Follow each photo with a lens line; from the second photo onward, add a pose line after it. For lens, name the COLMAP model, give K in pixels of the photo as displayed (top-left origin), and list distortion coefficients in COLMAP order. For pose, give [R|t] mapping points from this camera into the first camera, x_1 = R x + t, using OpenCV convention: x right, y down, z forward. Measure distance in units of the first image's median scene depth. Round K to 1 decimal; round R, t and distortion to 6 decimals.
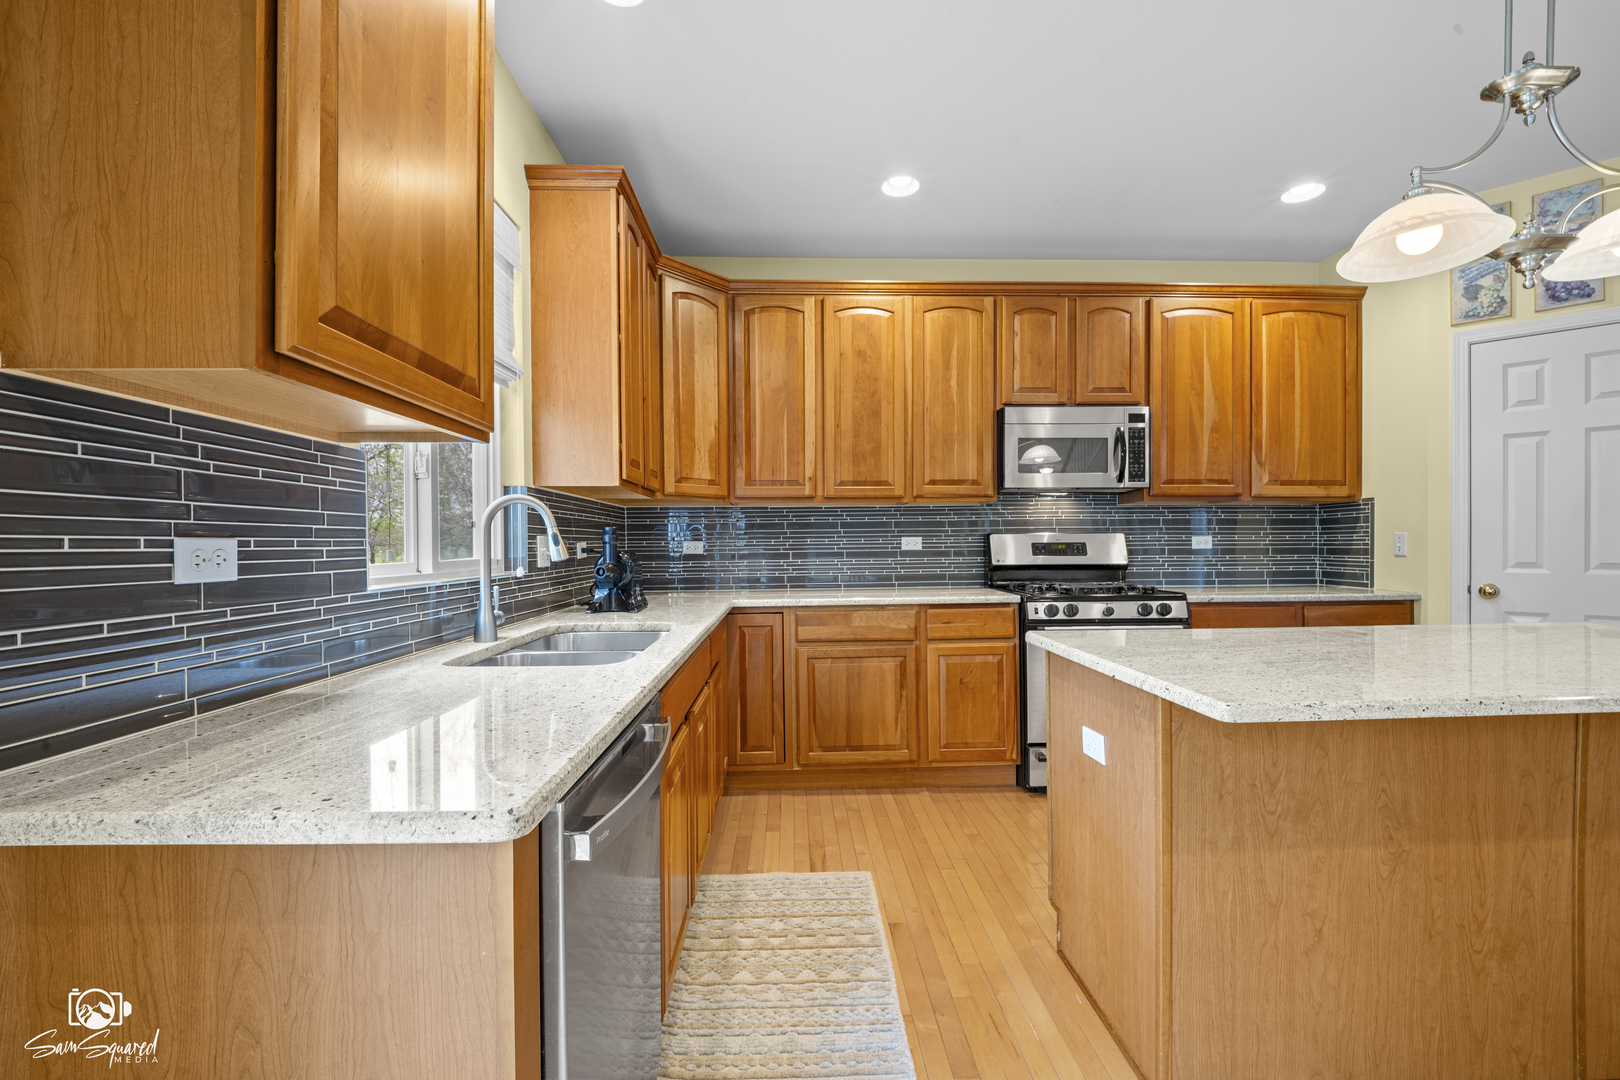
lens RADIAL K [[671.4, 0, 816.0], [0, 671.4, 551.2], [0, 0, 1]] dist [-0.003412, -0.006307]
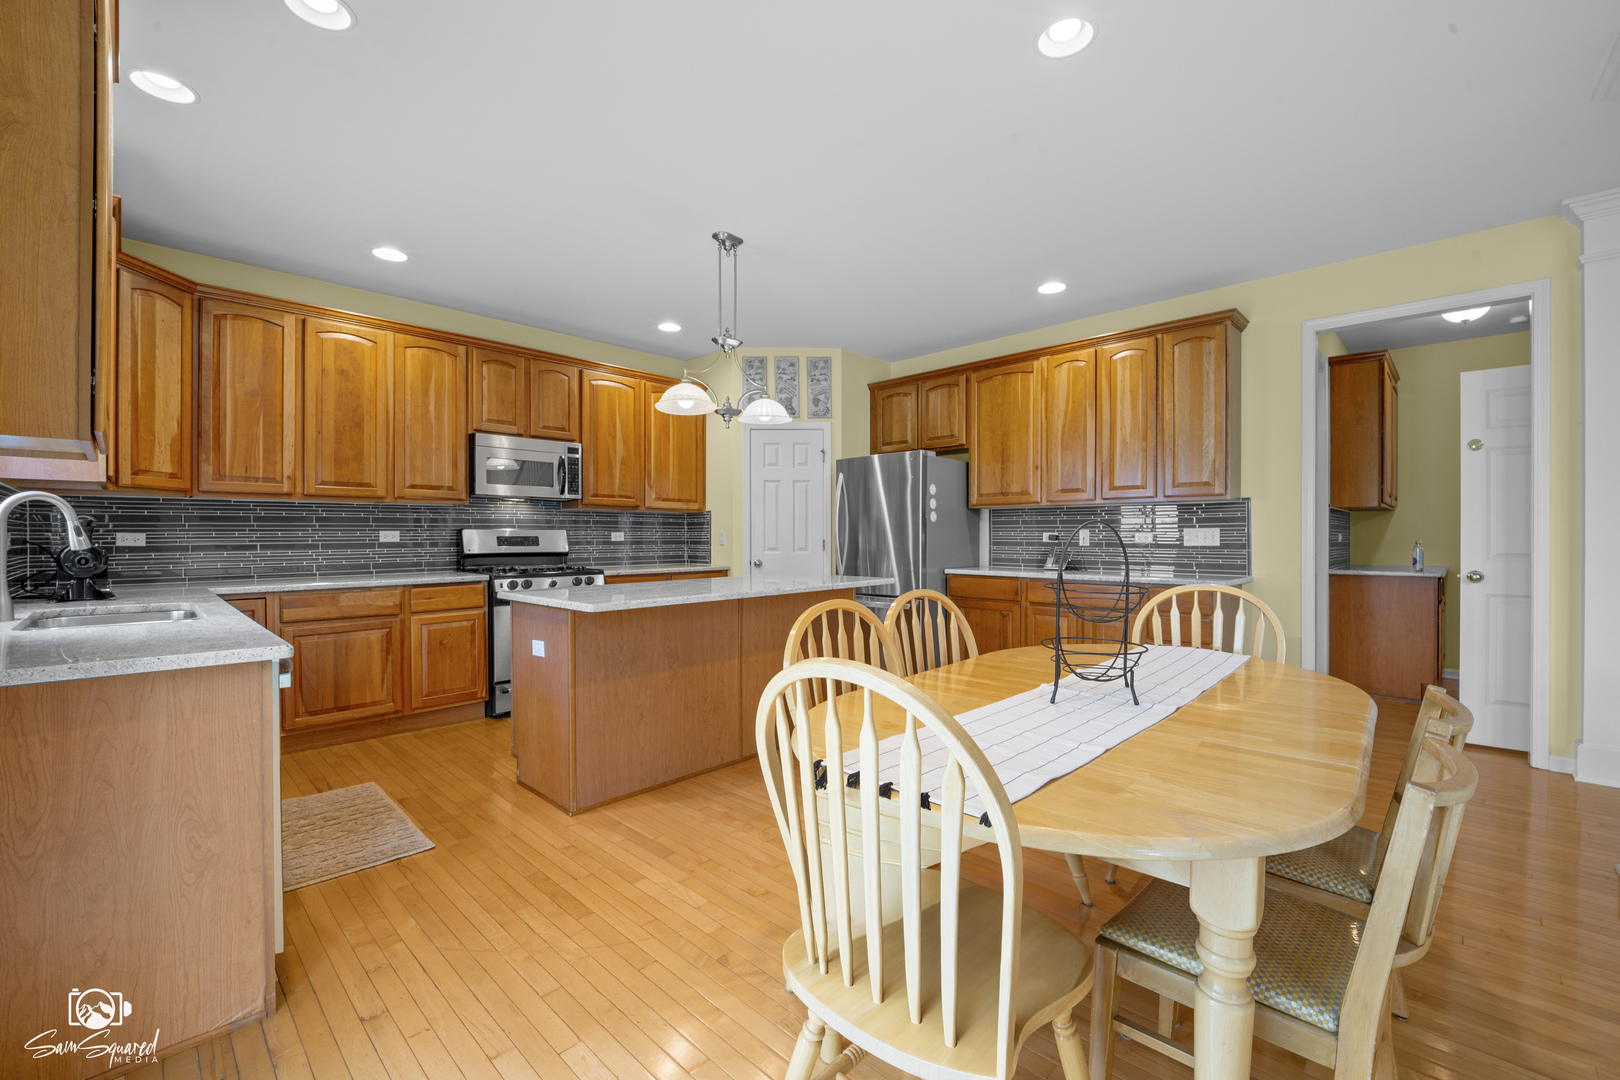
lens RADIAL K [[671.4, 0, 816.5], [0, 671.4, 539.1], [0, 0, 1]] dist [-0.003412, -0.006307]
pose [[0.718877, 0.002839, 0.695131, -0.154319], [0.003480, 0.999964, -0.007683, 0.005726], [-0.695128, 0.007942, 0.718842, -0.415572]]
